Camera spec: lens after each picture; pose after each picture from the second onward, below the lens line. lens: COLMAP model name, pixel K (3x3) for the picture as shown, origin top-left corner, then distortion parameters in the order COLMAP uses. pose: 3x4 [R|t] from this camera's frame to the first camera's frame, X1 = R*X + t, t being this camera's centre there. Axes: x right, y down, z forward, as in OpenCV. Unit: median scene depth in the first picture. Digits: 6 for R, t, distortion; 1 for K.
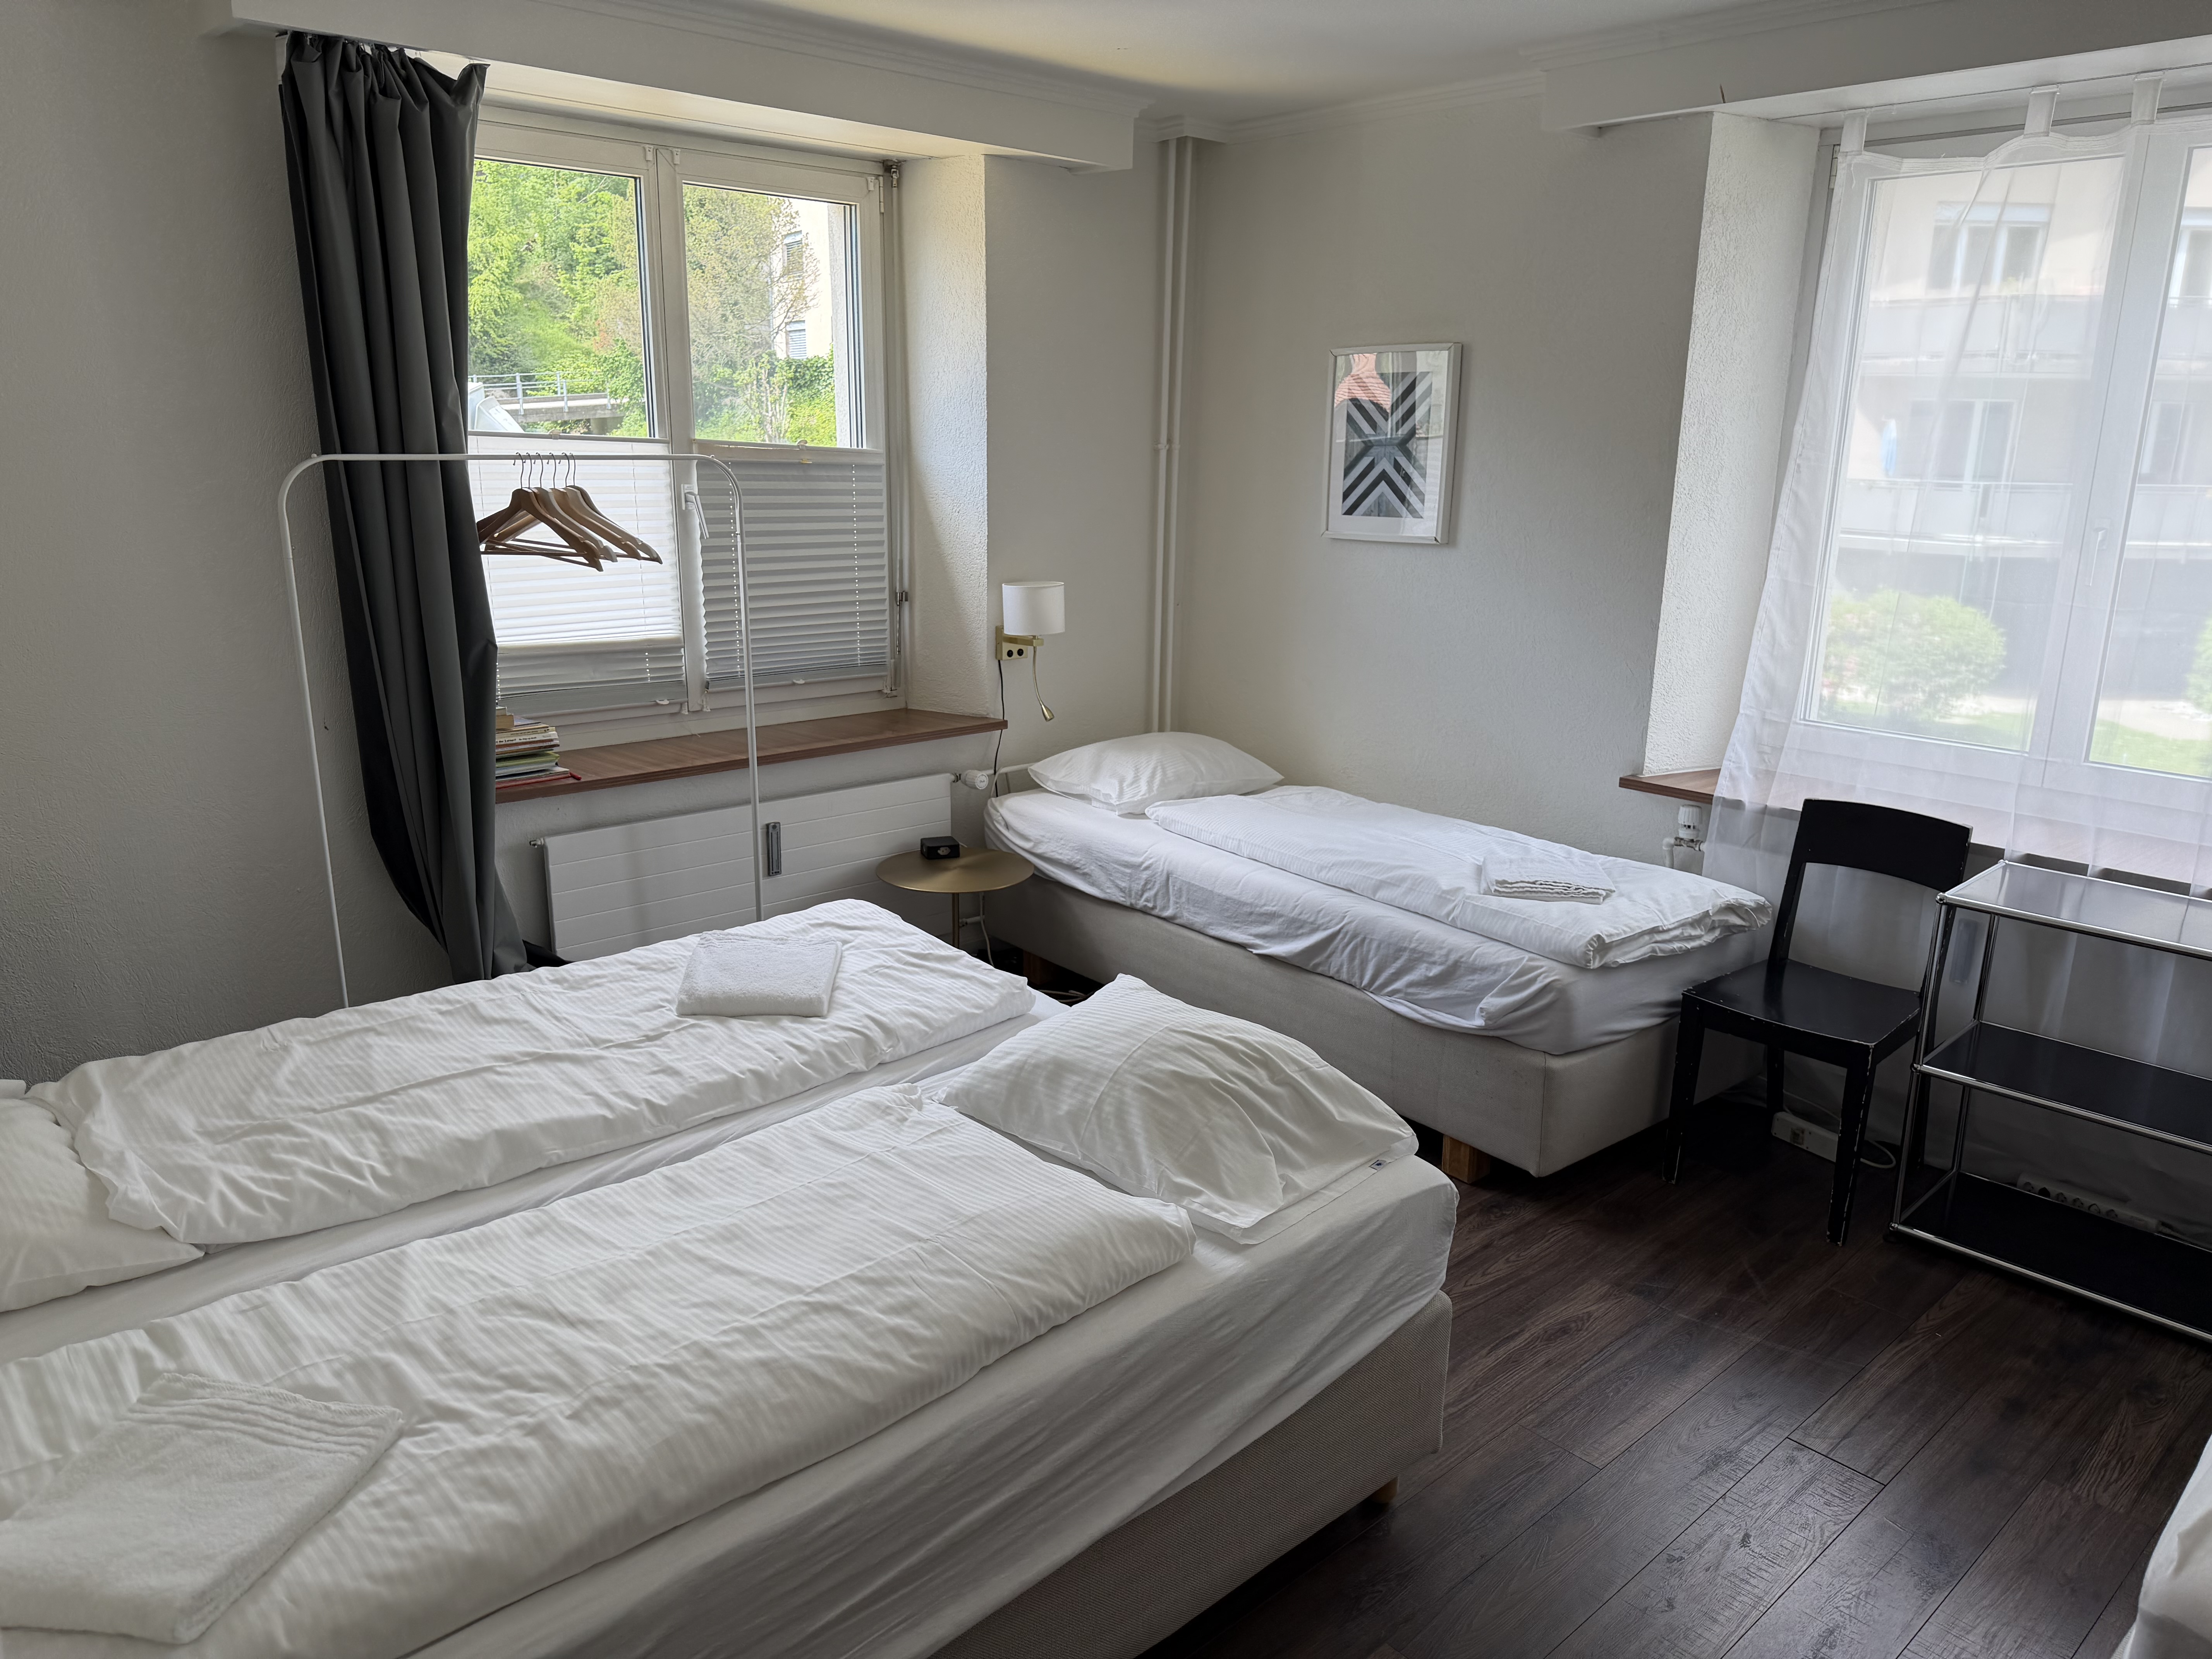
lens RADIAL K [[1536.7, 0, 1112.1], [0, 1536.7, 856.1], [0, 0, 1]] dist [0.011288, -0.027037]
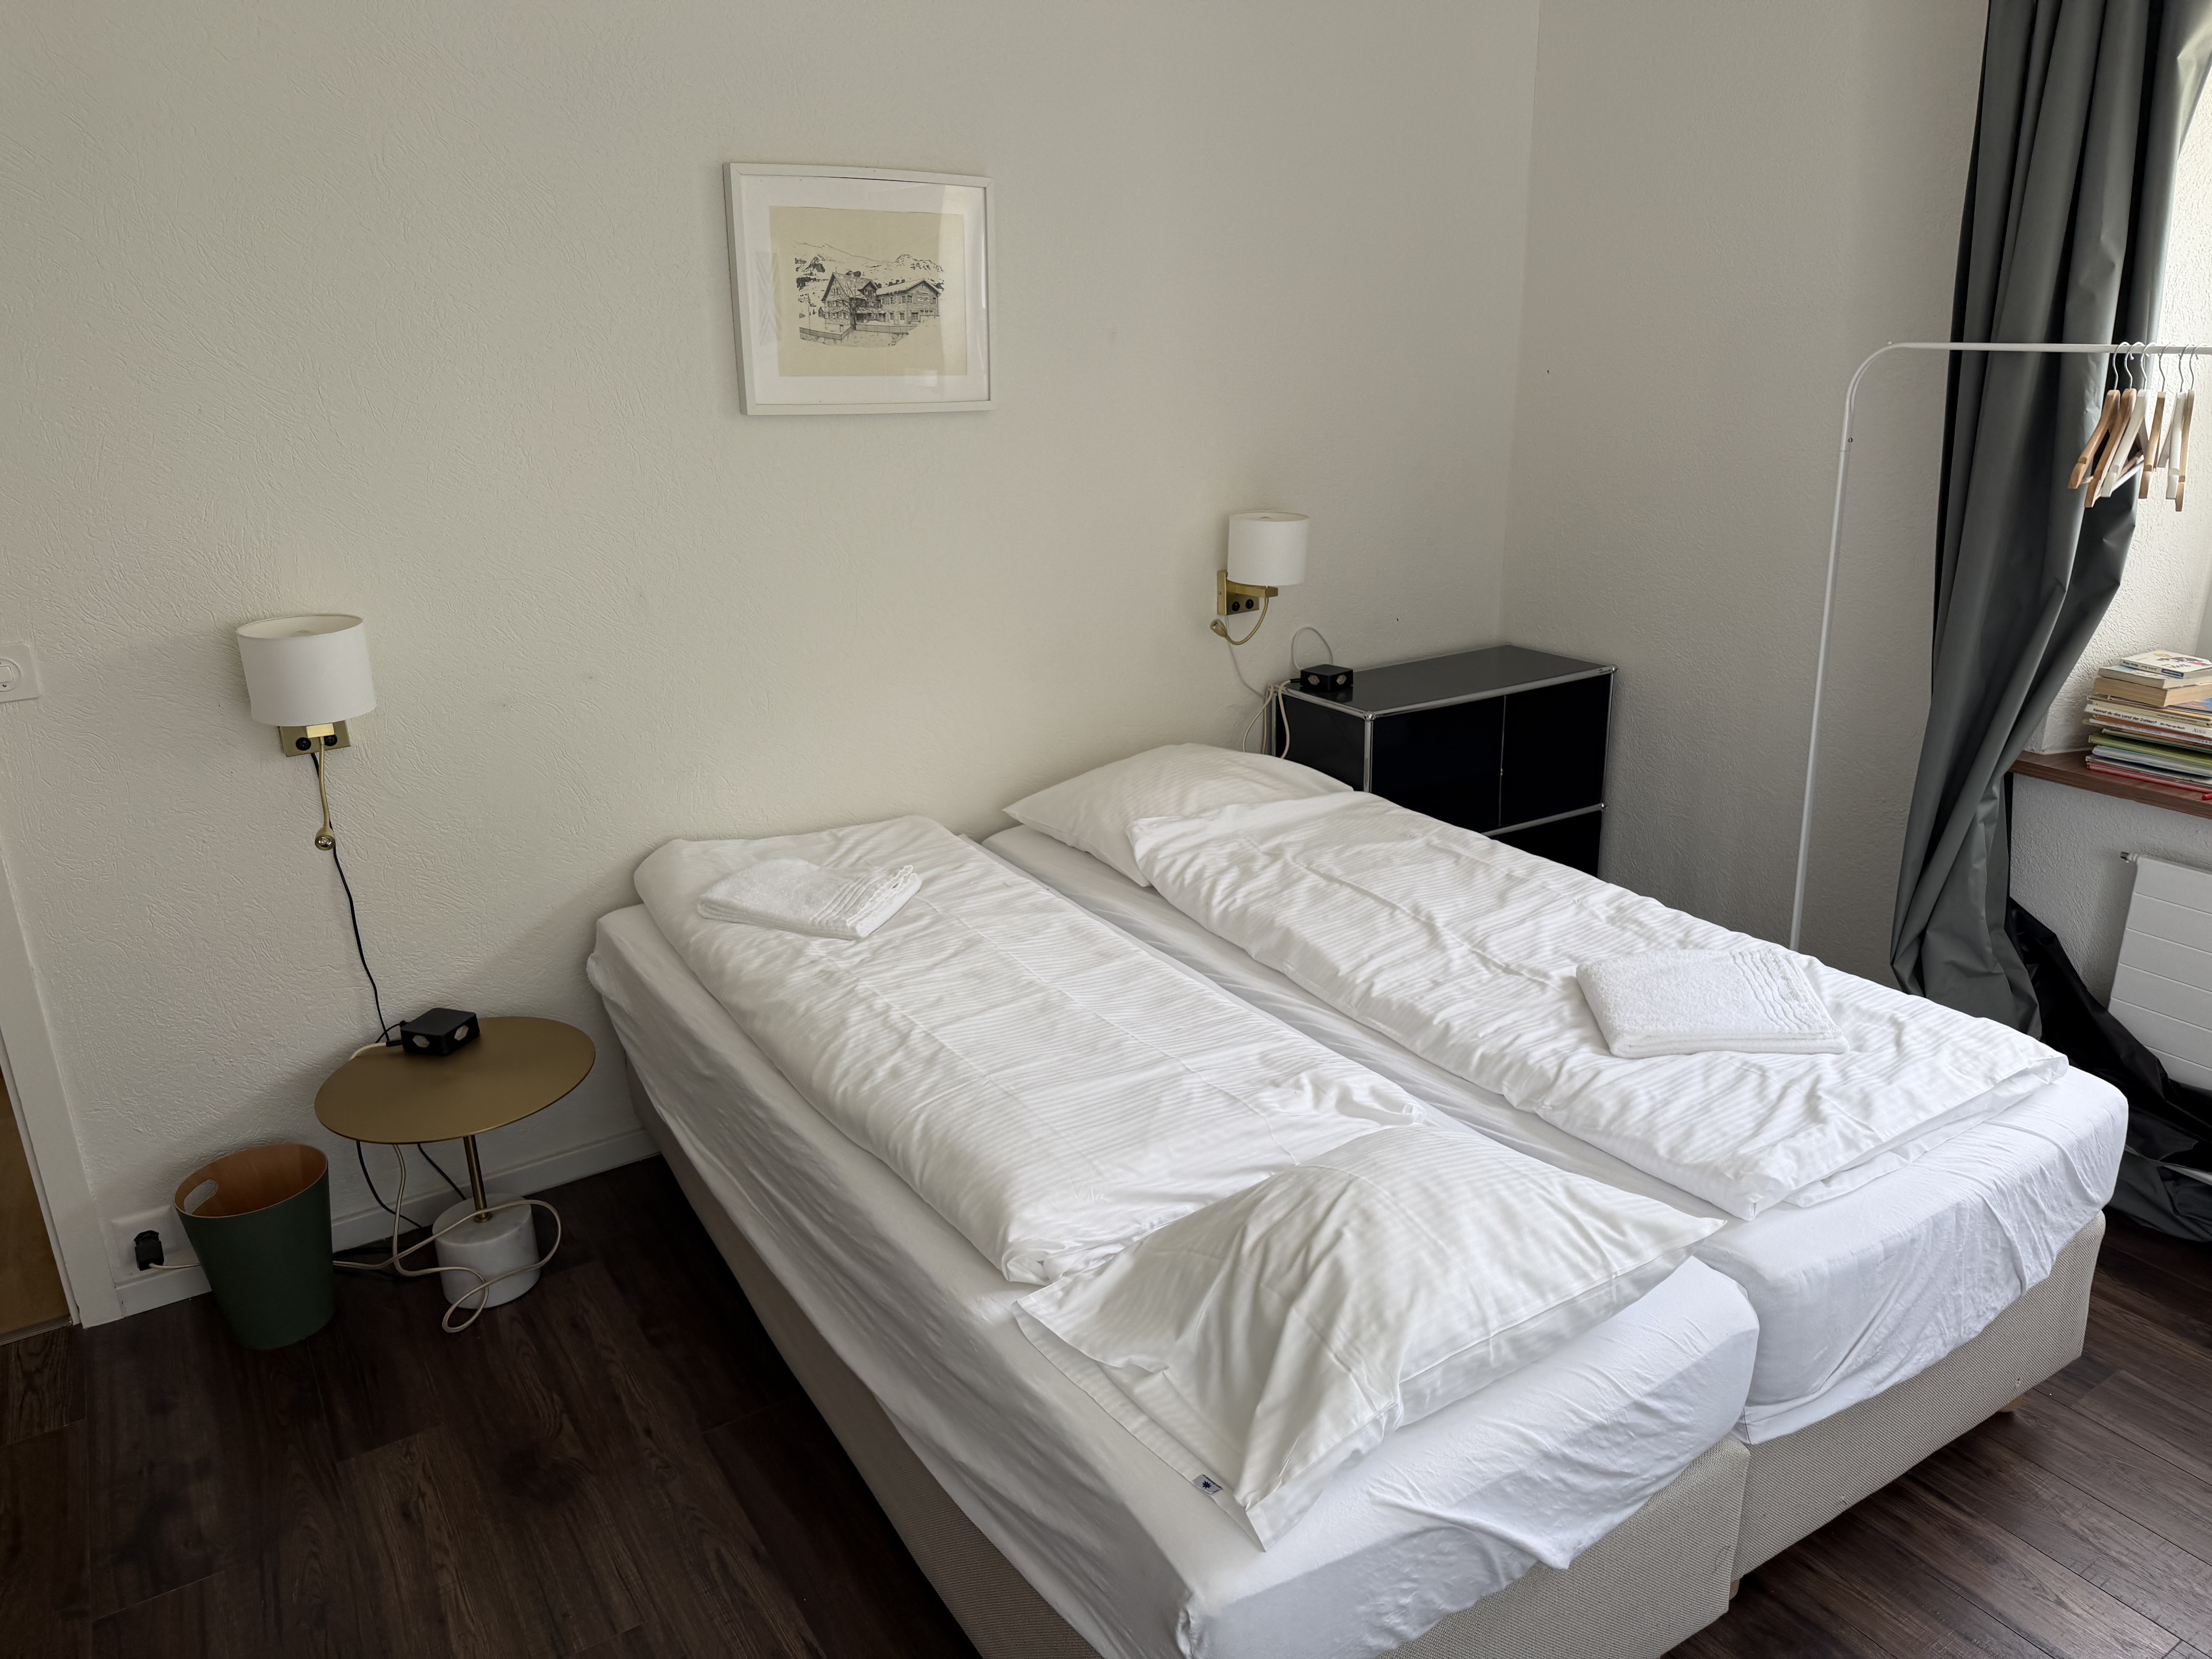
lens RADIAL K [[1536.7, 0, 1112.1], [0, 1536.7, 856.1], [0, 0, 1]] dist [0.011288, -0.027037]
pose [[-0.186886, 0.321718, -0.928209, 0.717407], [-0.242795, 0.900417, 0.360970, -0.271048], [0.951905, 0.292825, -0.090164, 0.968197]]
